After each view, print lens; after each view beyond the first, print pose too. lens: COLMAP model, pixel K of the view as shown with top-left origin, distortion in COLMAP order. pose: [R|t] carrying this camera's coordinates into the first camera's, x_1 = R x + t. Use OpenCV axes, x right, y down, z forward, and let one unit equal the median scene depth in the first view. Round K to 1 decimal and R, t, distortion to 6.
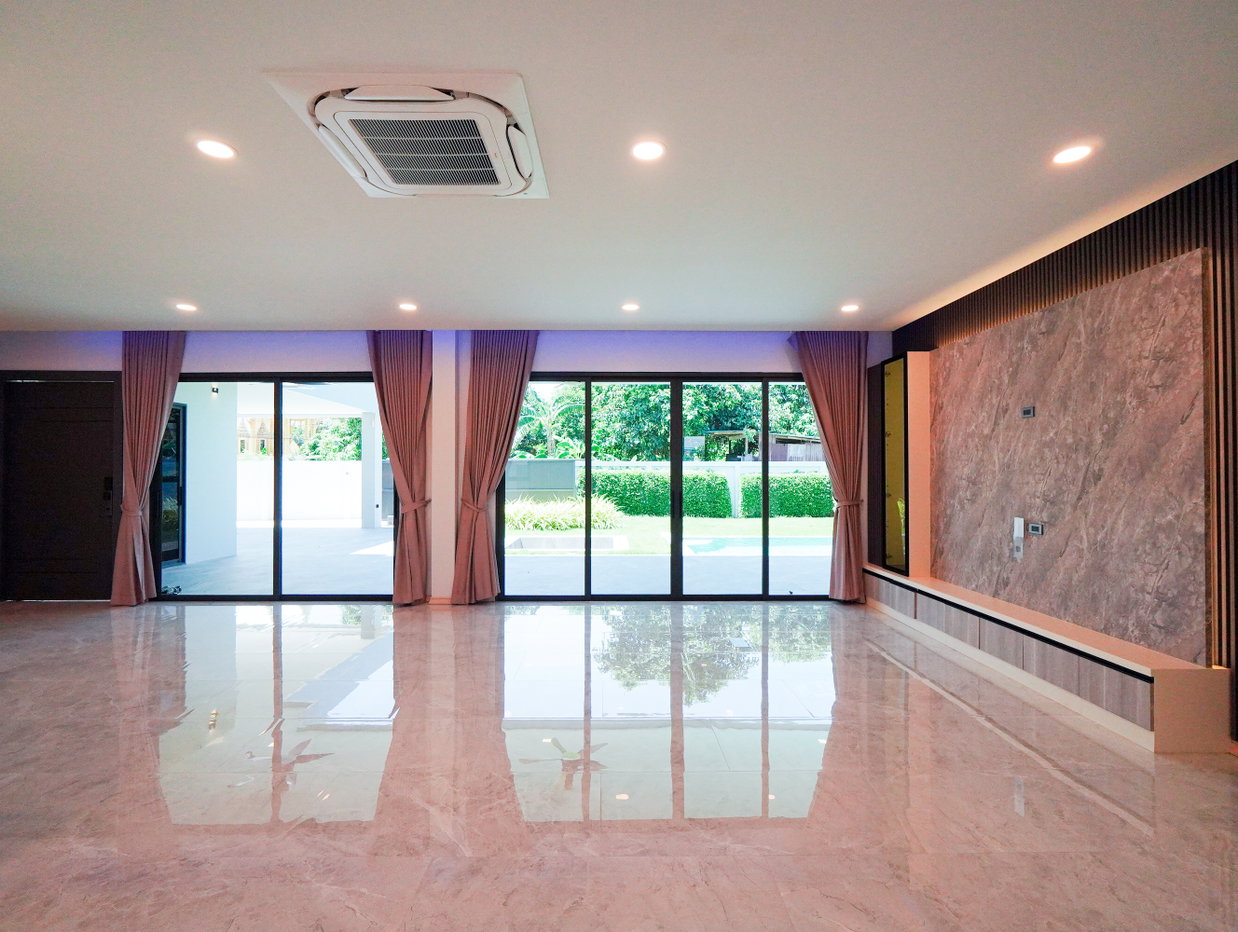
lens RADIAL K [[581.0, 0, 619.4], [0, 581.0, 469.5], [0, 0, 1]] dist [-0.009522, 0.001154]
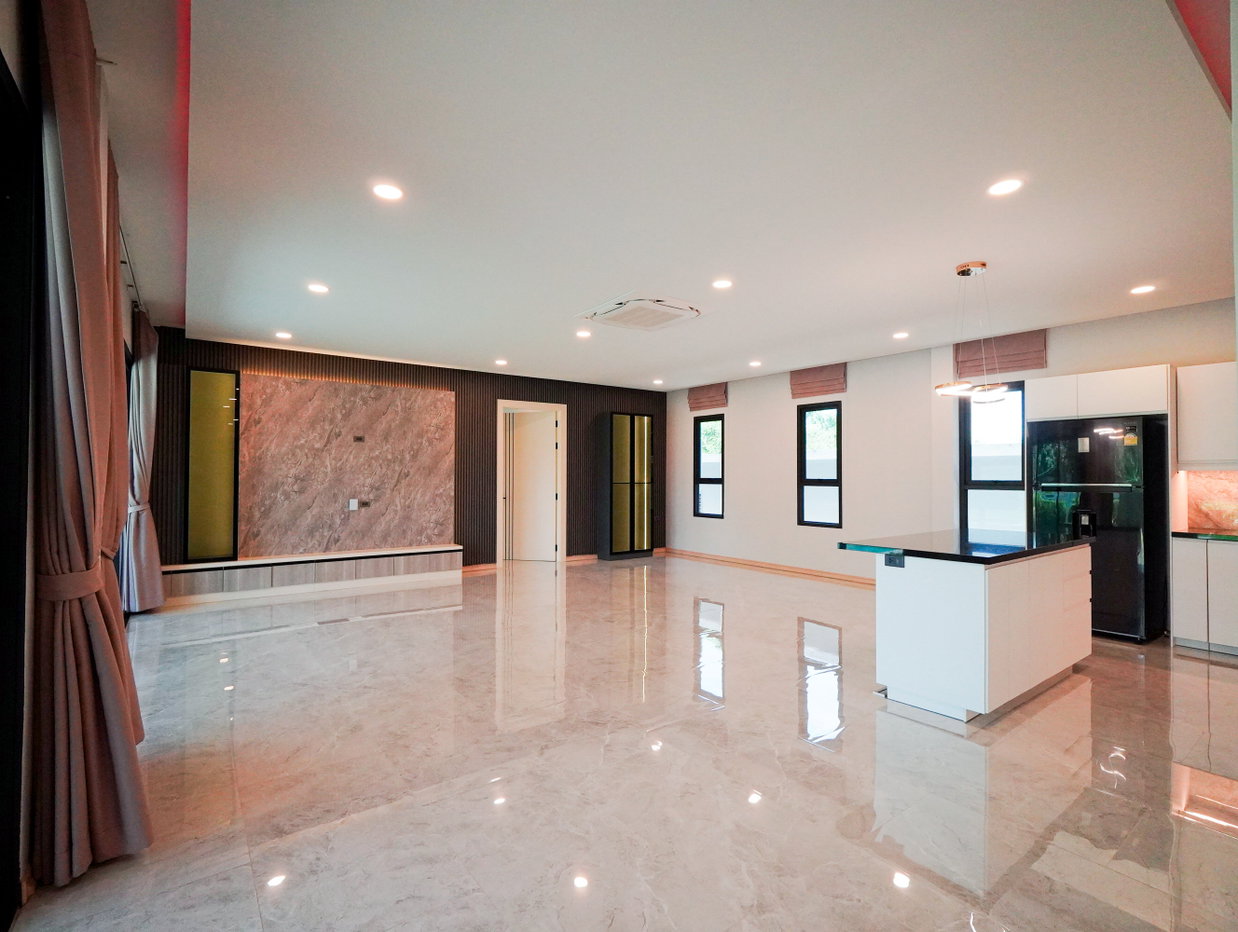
lens RADIAL K [[581.0, 0, 620.1], [0, 581.0, 468.0], [0, 0, 1]] dist [-0.009522, 0.001154]
pose [[-0.581870, -0.001122, 0.813281, -1.252822], [-0.013575, 0.999873, -0.008333, -0.006201], [-0.813169, -0.015889, -0.581811, 1.441140]]
